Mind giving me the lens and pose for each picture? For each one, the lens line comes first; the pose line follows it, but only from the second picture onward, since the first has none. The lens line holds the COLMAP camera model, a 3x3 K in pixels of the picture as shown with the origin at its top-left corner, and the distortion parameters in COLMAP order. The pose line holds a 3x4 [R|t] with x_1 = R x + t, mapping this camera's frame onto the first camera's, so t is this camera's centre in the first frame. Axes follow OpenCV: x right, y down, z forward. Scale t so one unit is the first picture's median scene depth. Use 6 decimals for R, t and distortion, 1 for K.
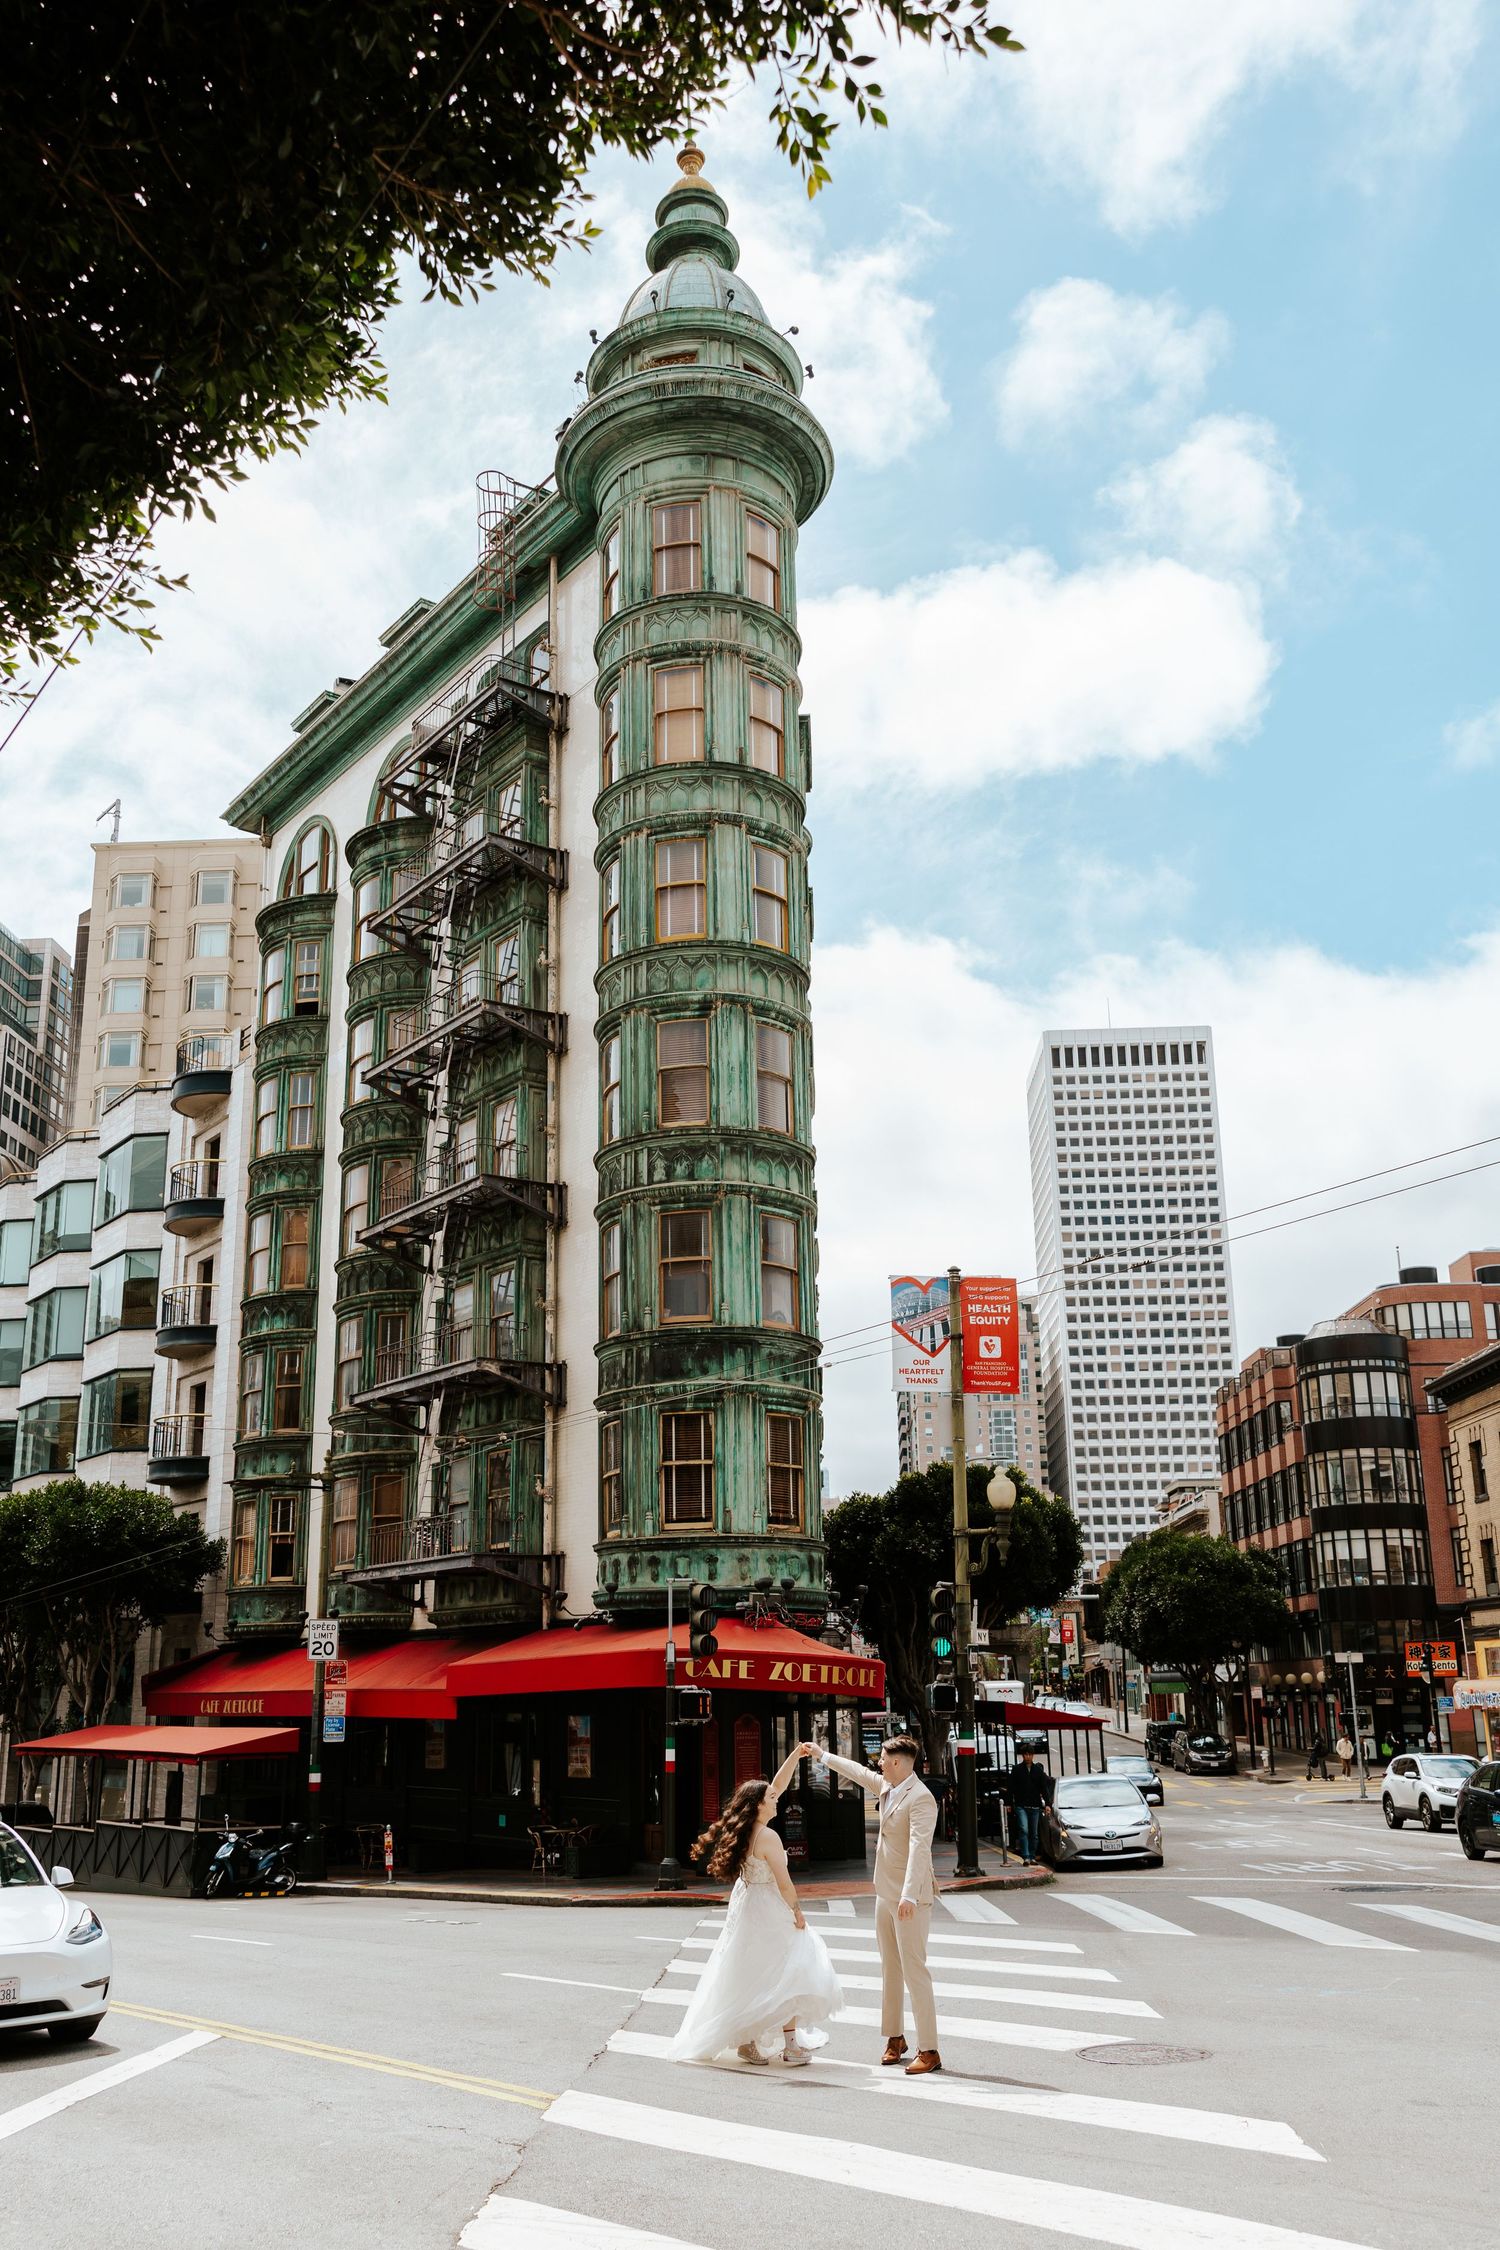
lens RADIAL K [[1875.0, 0, 700.7], [0, 1875.0, 1197.2], [0, 0, 1]] dist [0.006697, 0.003952]
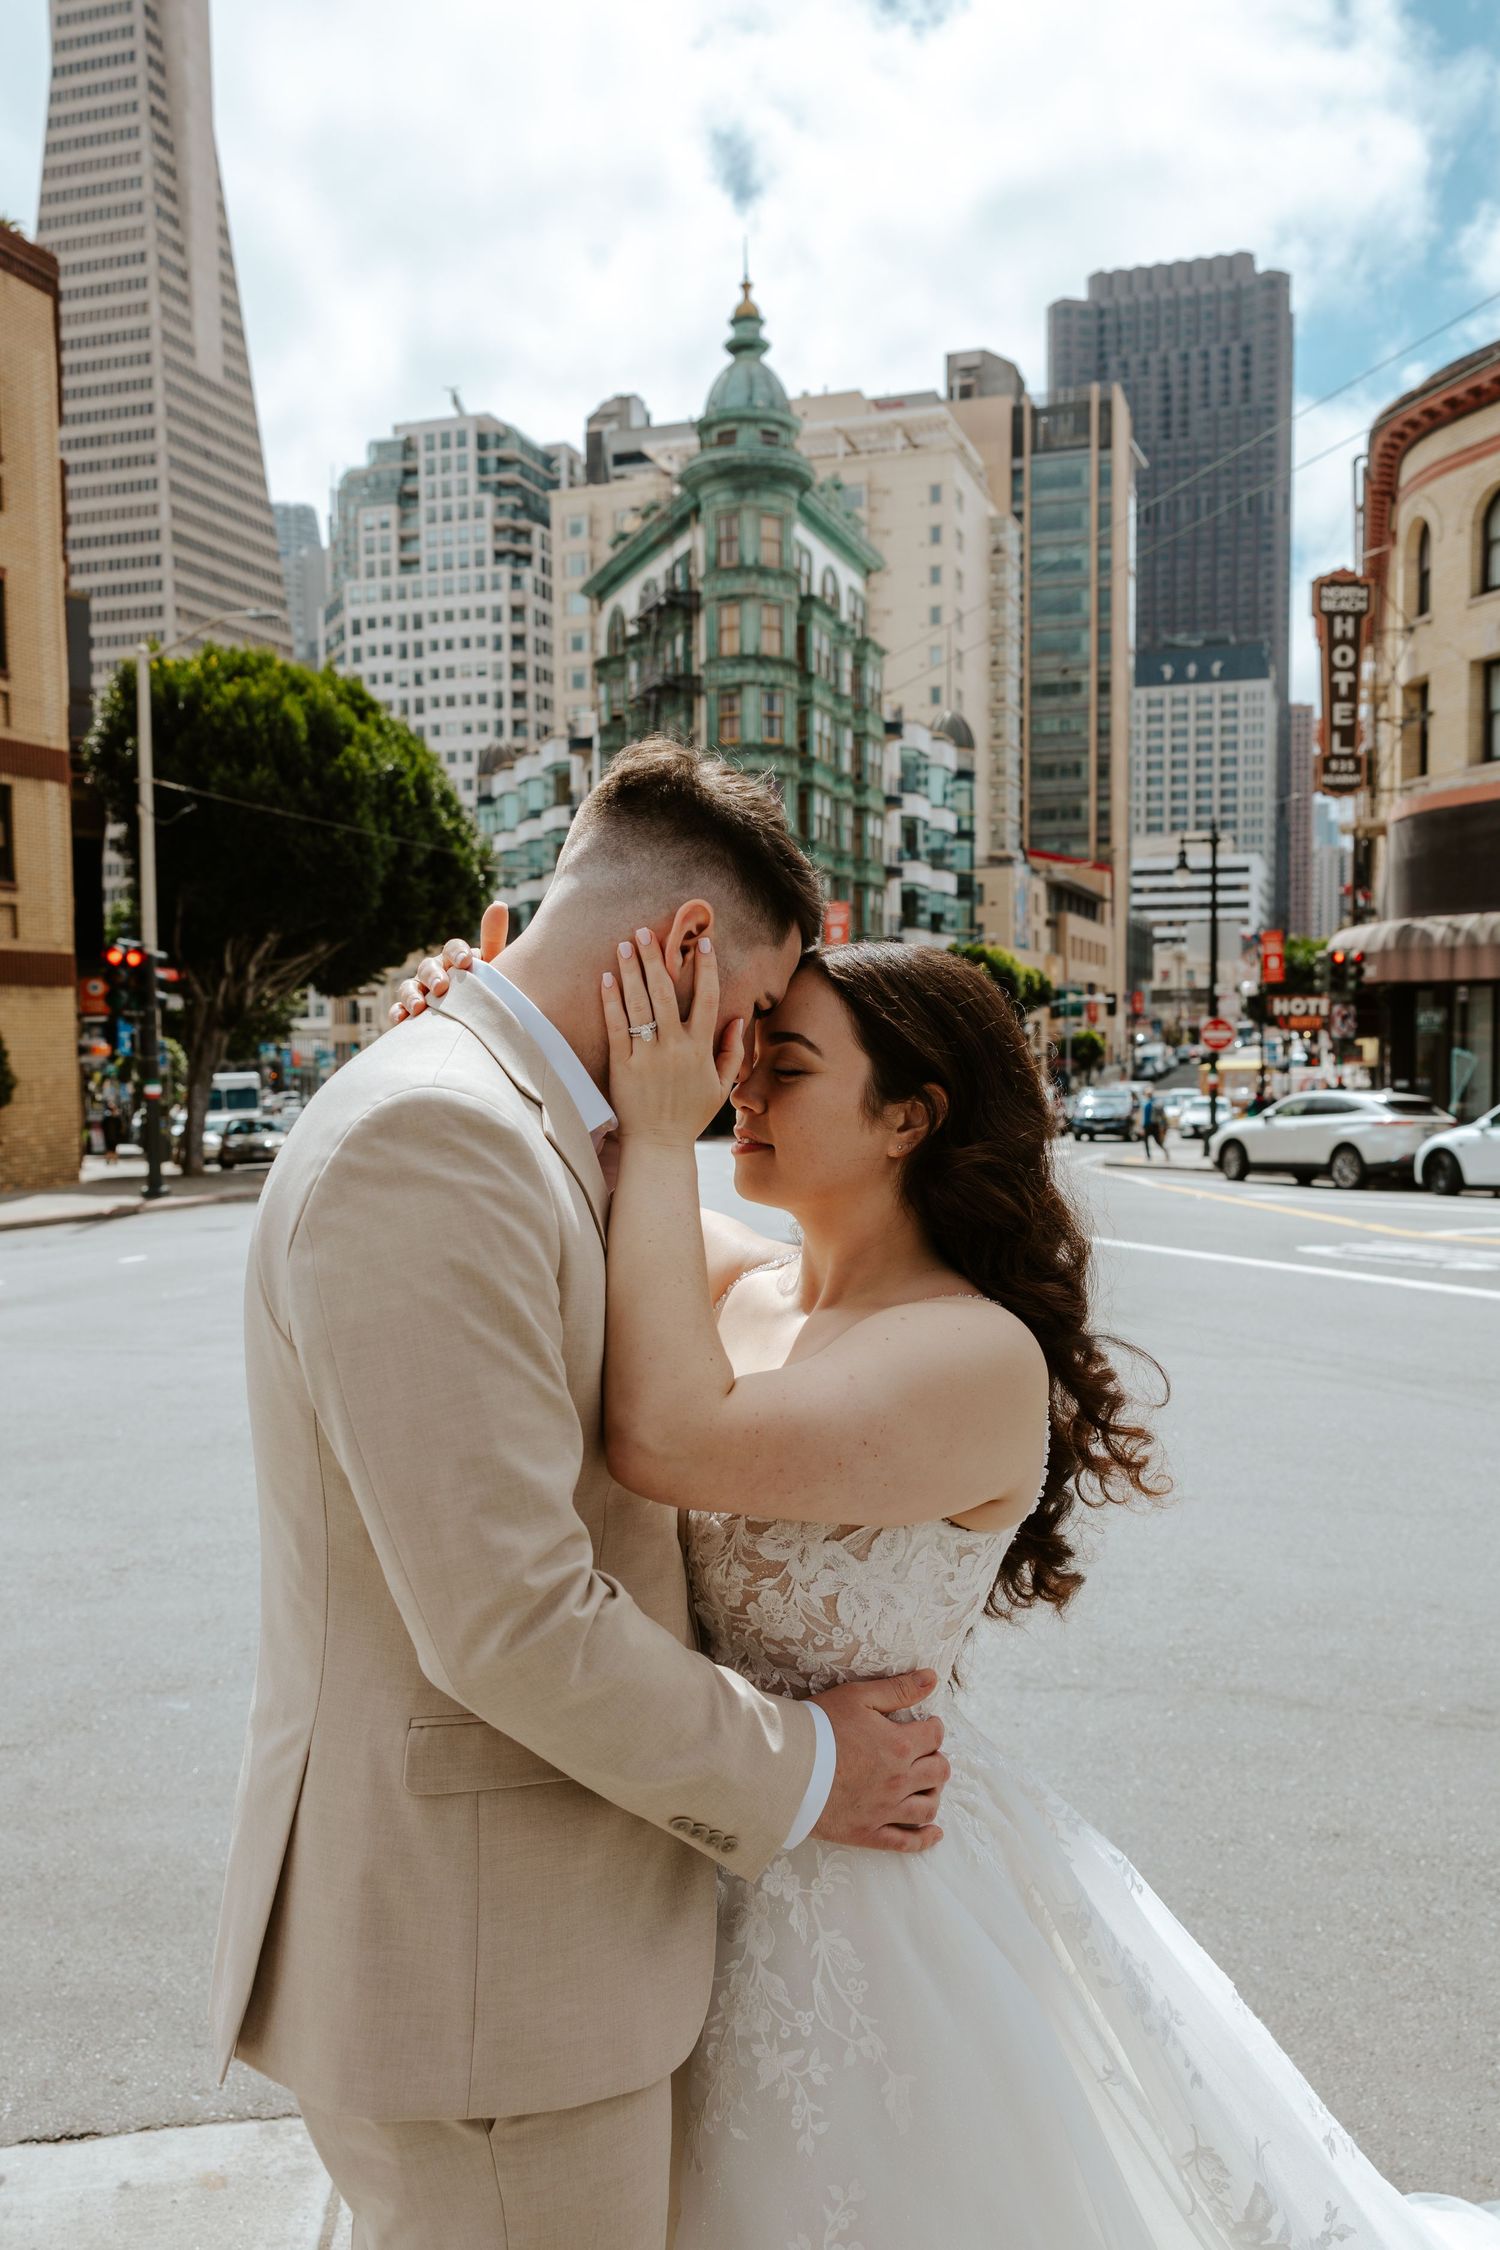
lens RADIAL K [[1757.0, 0, 765.8], [0, 1757.0, 1128.4], [0, 0, 1]] dist [-0.006565, 0.031502]
pose [[0.965050, 0.016241, -0.261561, 0.516407], [0.066295, 0.950485, 0.303617, -0.292935], [0.253541, -0.310346, 0.916189, -0.932254]]
